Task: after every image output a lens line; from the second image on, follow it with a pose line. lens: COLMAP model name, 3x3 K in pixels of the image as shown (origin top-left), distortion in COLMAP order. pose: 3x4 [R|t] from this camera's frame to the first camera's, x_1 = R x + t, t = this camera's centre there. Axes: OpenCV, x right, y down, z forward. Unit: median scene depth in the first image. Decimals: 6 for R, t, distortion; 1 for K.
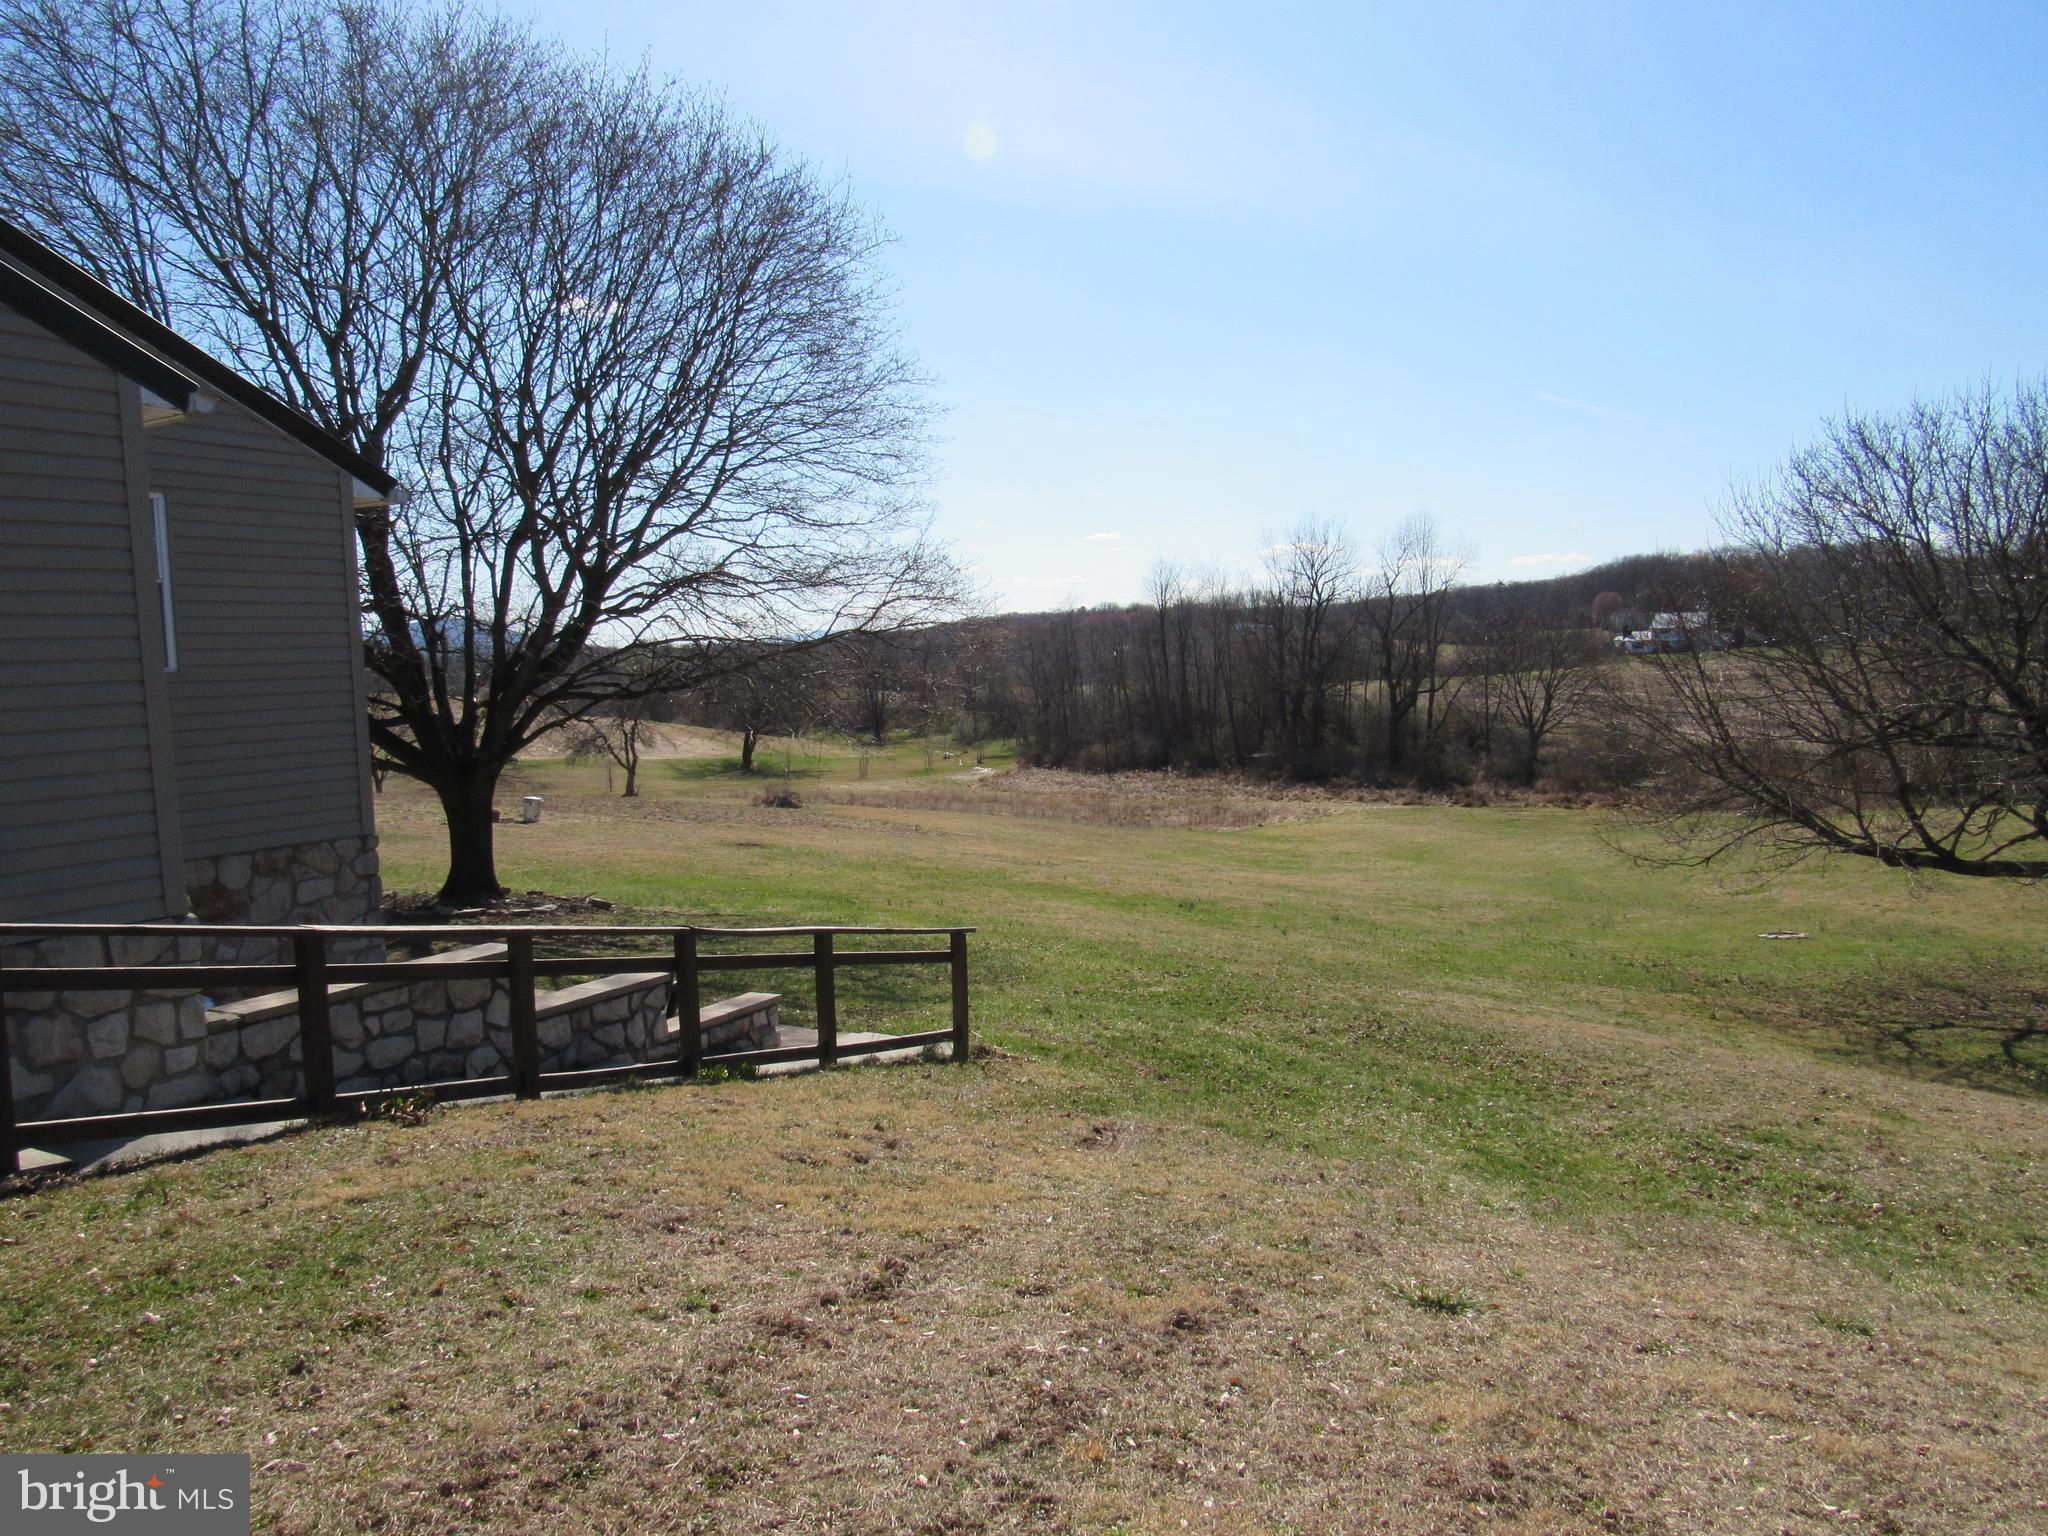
lens RADIAL K [[1471.6, 0, 1034.4], [0, 1471.6, 774.1], [0, 0, 1]] dist [-0.020977, 0.005867]
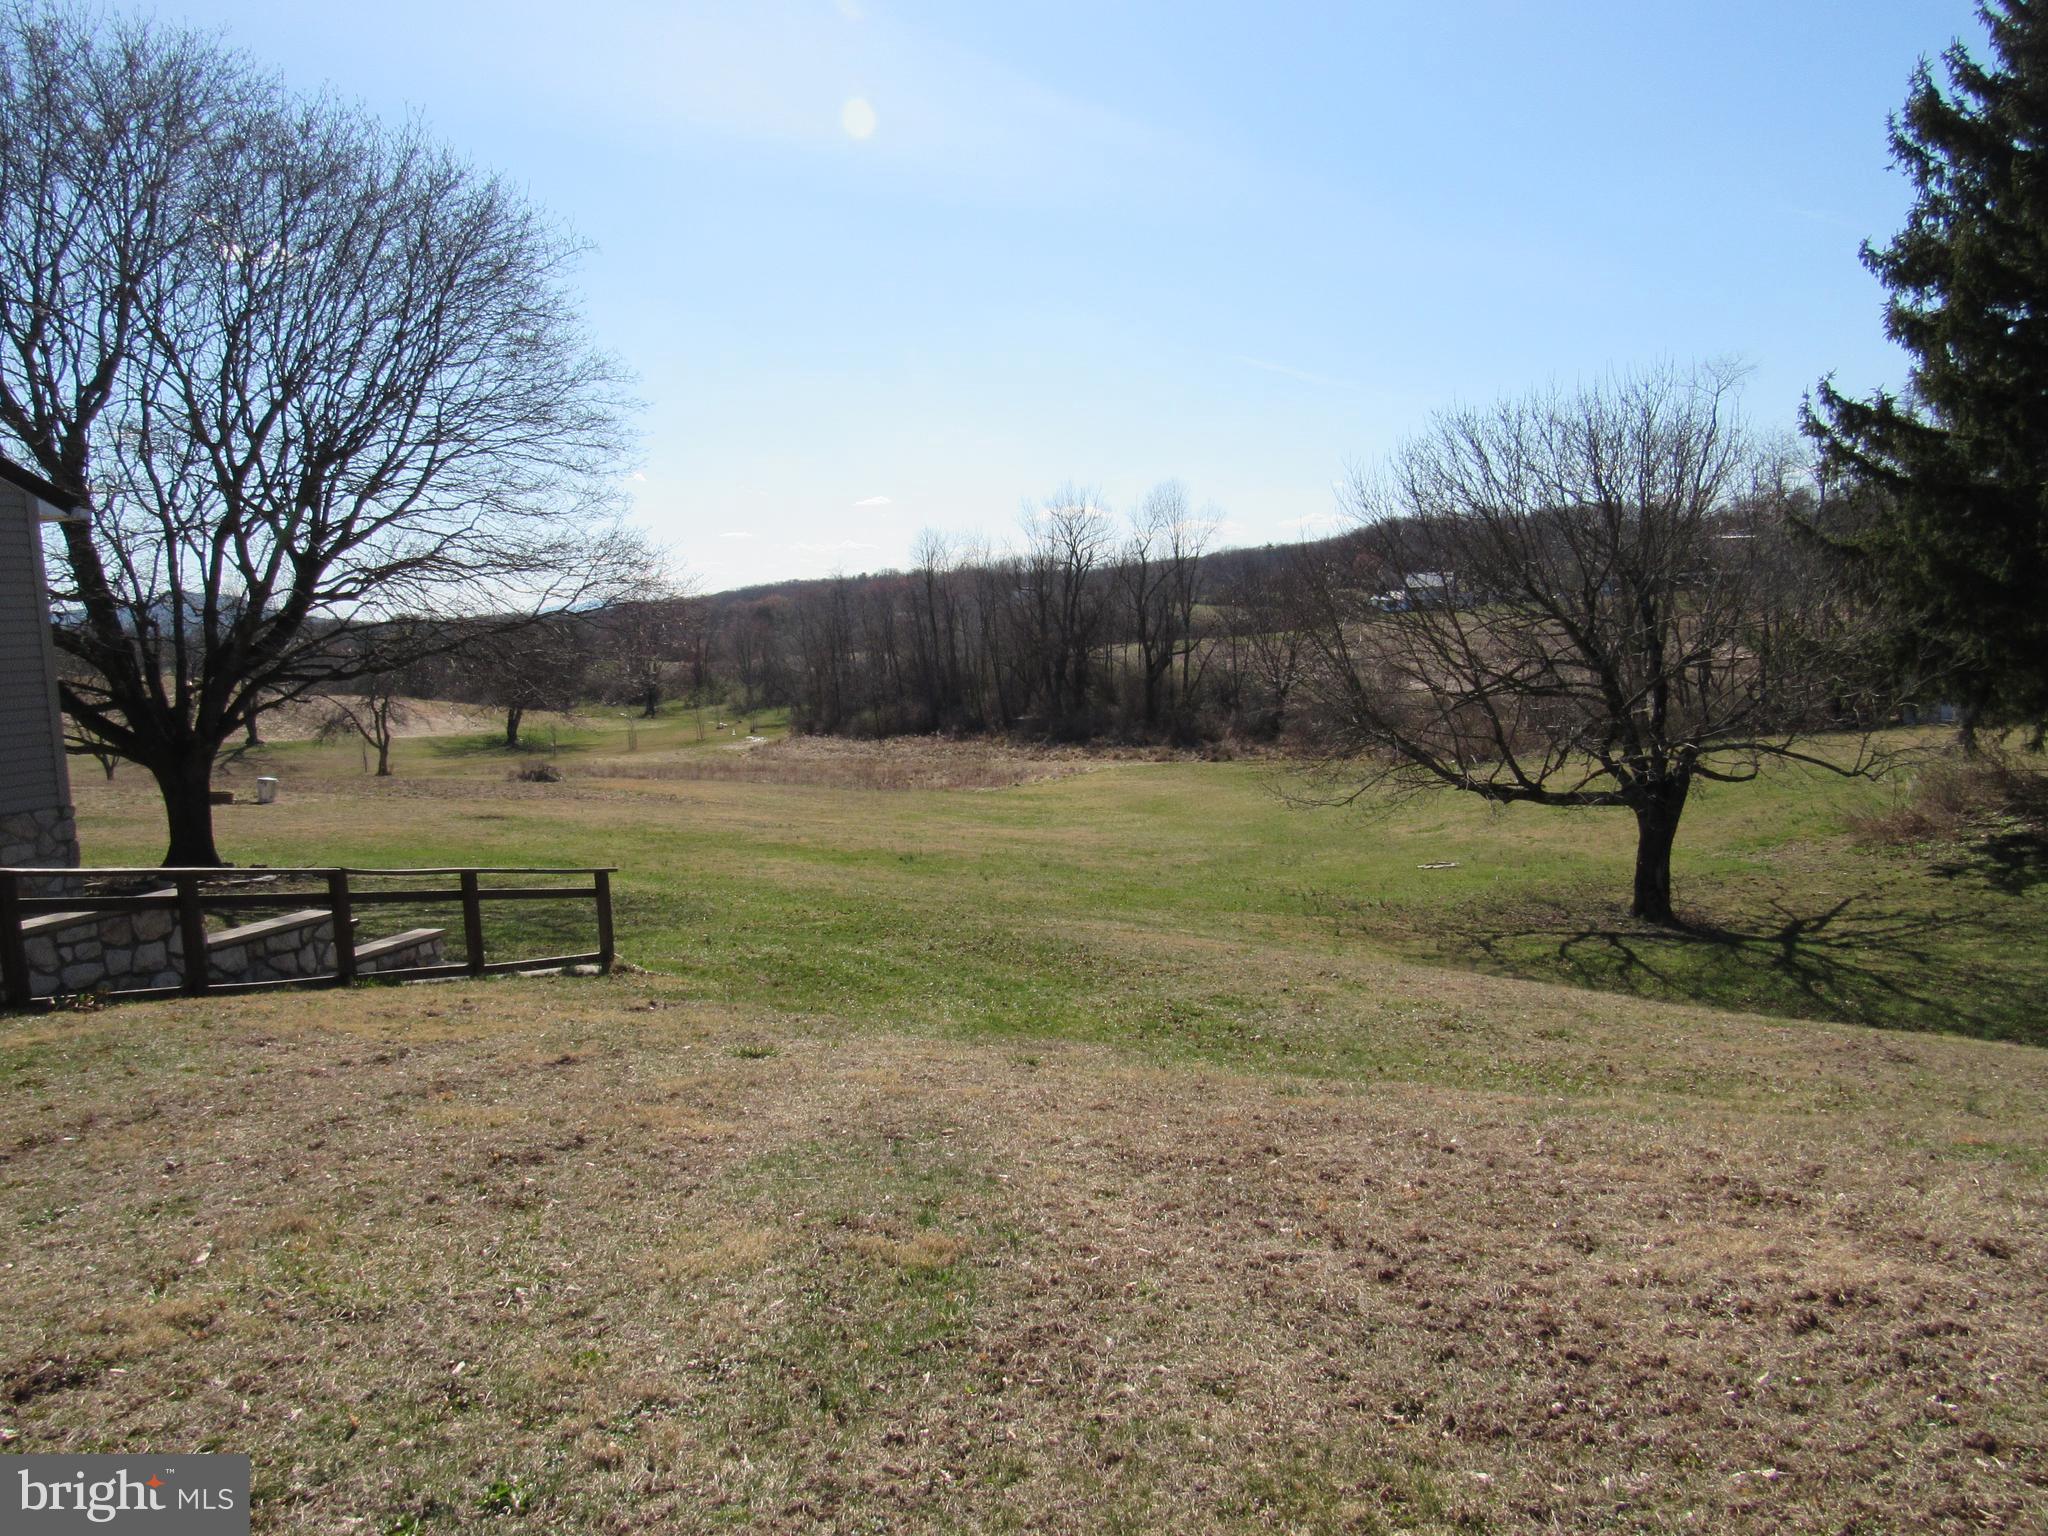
lens RADIAL K [[1466.3, 0, 1024.0], [0, 1466.3, 768.0], [0, 0, 1]] dist [-0.012514, -0.004132]
pose [[0.990113, -0.029747, 0.137078, 0.050350], [0.027084, 0.999407, 0.021256, 0.002663], [-0.137629, -0.017334, 0.990332, -0.089043]]
